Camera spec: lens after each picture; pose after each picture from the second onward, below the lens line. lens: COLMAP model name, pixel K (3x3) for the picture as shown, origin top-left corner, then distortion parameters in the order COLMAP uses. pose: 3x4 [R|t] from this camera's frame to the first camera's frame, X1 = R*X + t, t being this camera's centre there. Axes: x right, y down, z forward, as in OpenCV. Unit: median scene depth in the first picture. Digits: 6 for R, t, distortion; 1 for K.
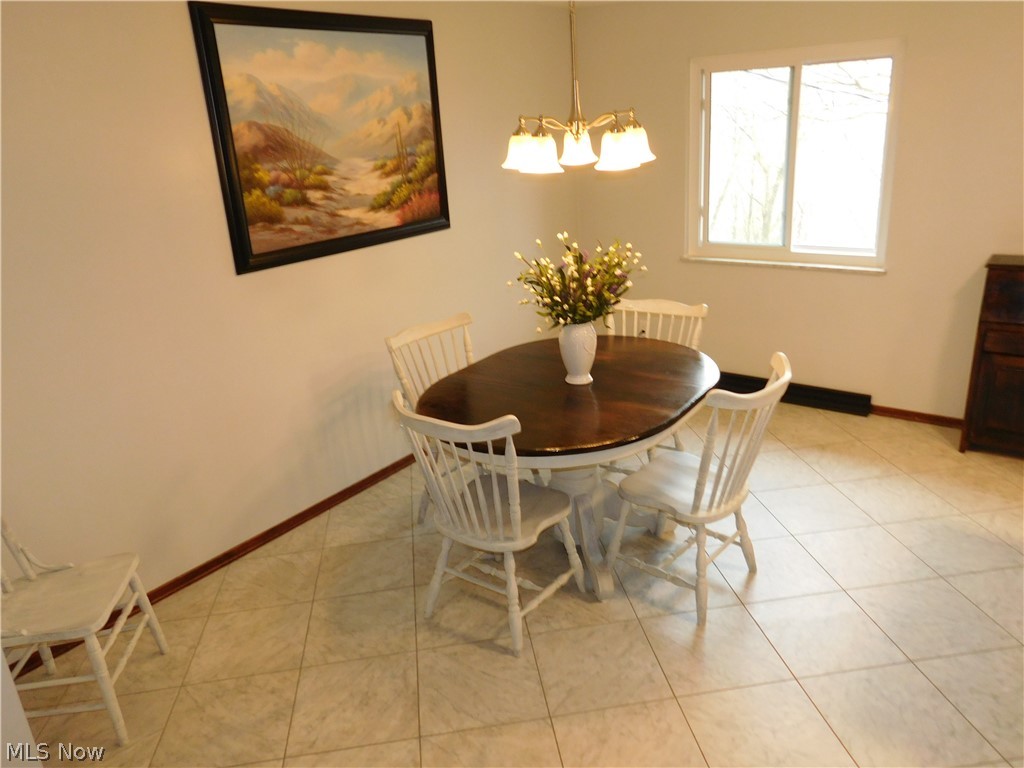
lens RADIAL K [[749.7, 0, 508.1], [0, 749.7, 378.2], [0, 0, 1]] dist [-0.006415, 0.004065]
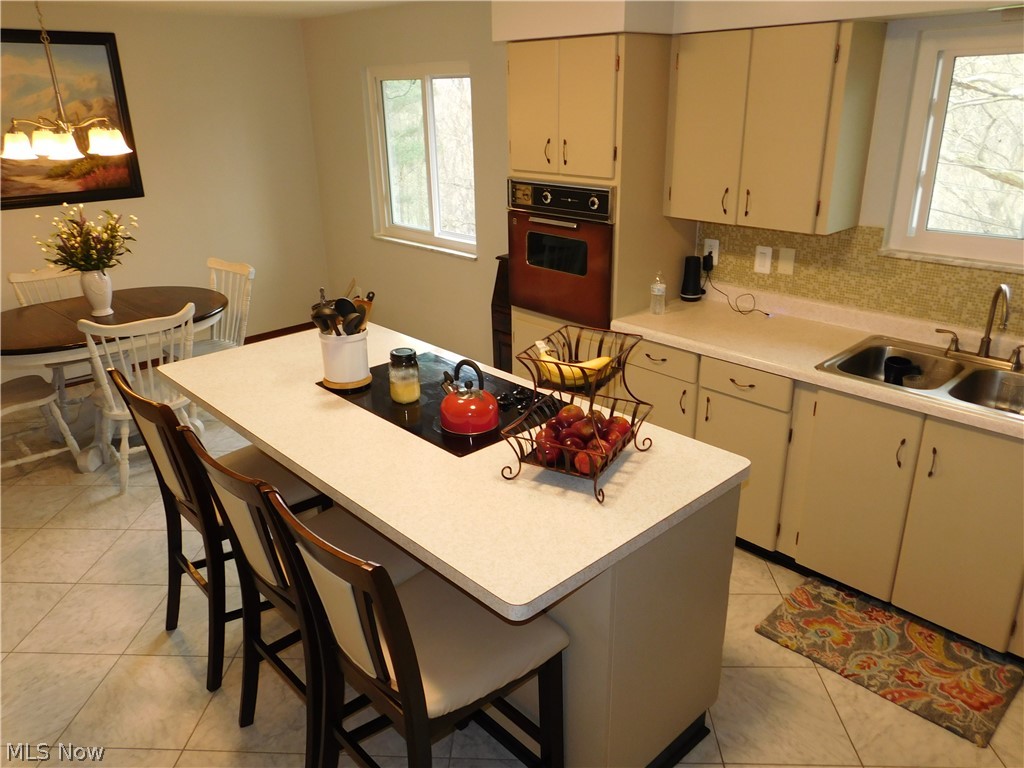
lens RADIAL K [[749.7, 0, 513.9], [0, 749.7, 384.6], [0, 0, 1]] dist [-0.006415, 0.004065]
pose [[0.986208, 0.100911, -0.131188, 0.811250], [-0.096229, 0.994491, 0.041570, 0.003974], [0.134660, -0.028372, 0.990486, -0.200165]]
